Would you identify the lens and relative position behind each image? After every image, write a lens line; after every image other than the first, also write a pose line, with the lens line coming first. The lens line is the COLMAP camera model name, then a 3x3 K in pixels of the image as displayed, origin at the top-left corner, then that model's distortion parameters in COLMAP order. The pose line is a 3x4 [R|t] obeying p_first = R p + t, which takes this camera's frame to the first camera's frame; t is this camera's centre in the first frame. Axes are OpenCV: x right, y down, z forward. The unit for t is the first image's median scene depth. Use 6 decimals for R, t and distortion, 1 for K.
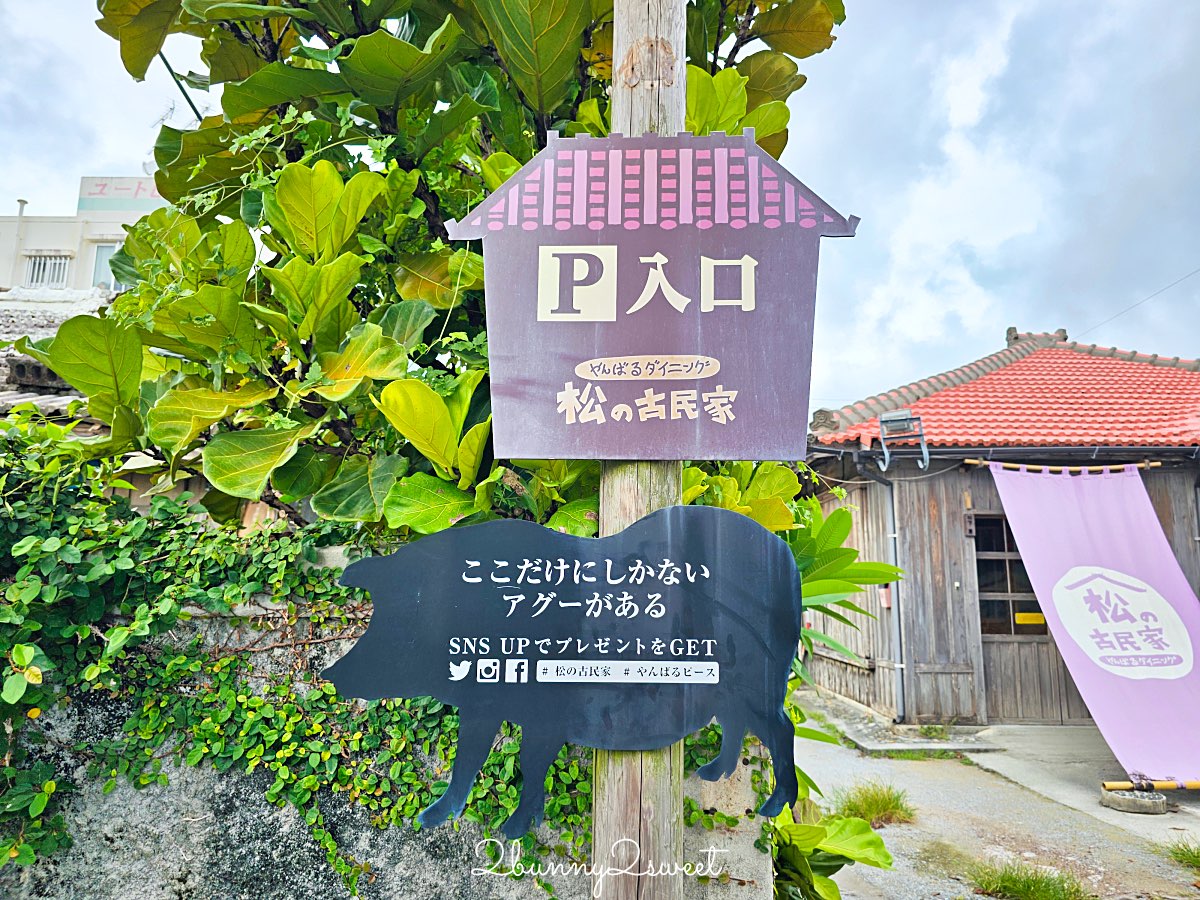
lens RADIAL K [[832.5, 0, 606.1], [0, 832.5, 452.4], [0, 0, 1]] dist [0.054122, -0.050503]
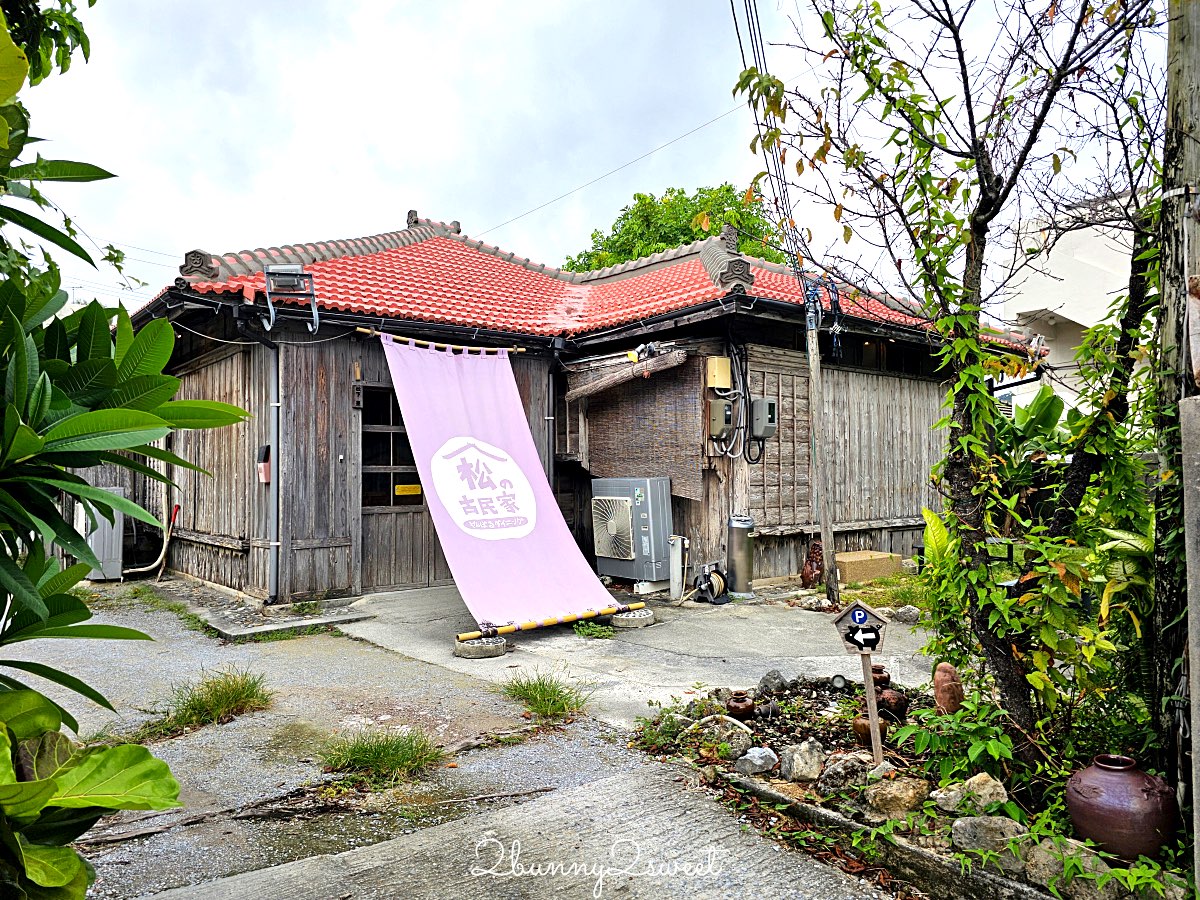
lens RADIAL K [[832.5, 0, 606.1], [0, 832.5, 452.4], [0, 0, 1]] dist [0.054122, -0.050503]
pose [[0.774359, 0.004666, 0.632729, 0.045356], [-0.089967, 0.990625, 0.102800, 0.025648], [-0.626317, -0.136529, 0.767520, 0.072465]]
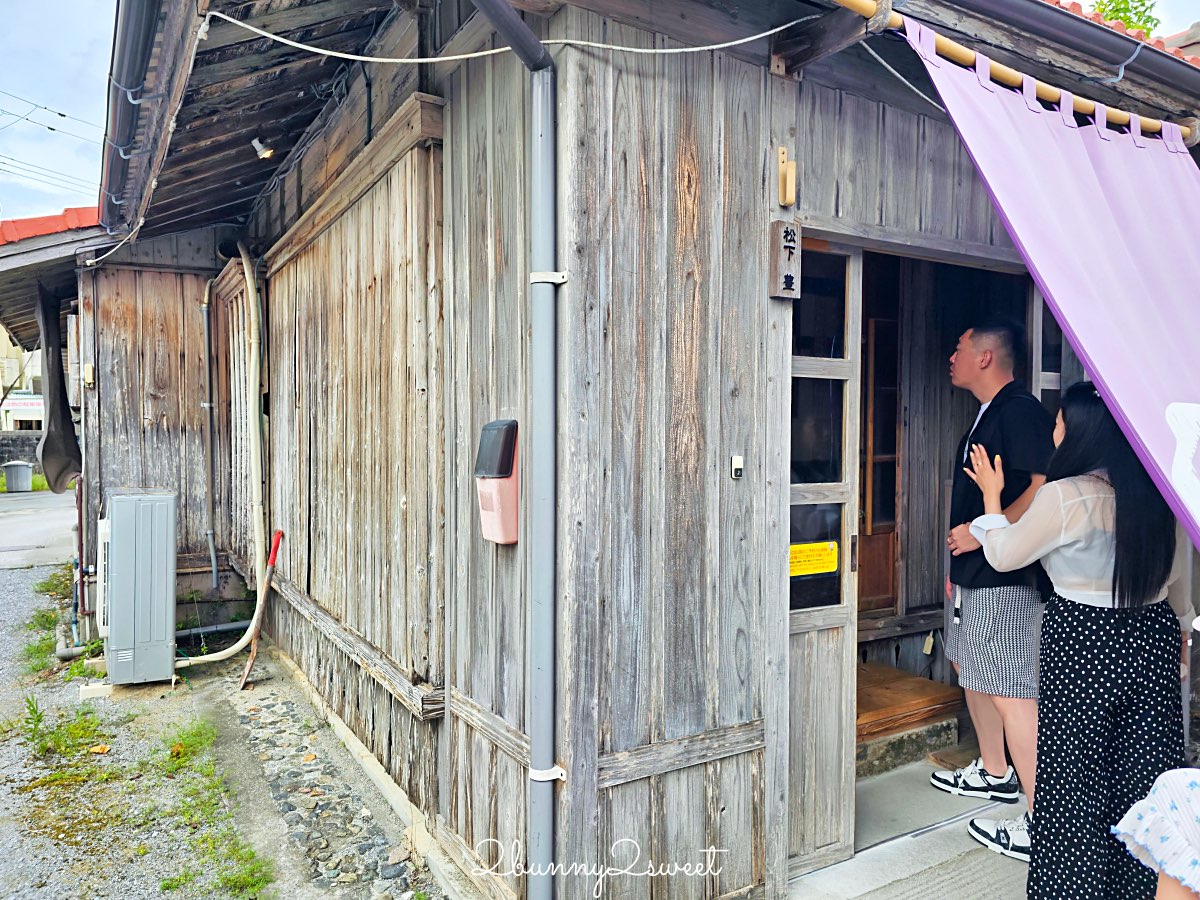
lens RADIAL K [[832.5, 0, 606.1], [0, 832.5, 452.4], [0, 0, 1]] dist [0.054122, -0.050503]
pose [[0.856480, -0.014952, 0.515964, 0.229250], [-0.082600, 0.982729, 0.165591, 0.109777], [-0.509529, -0.184444, 0.840453, 0.780172]]
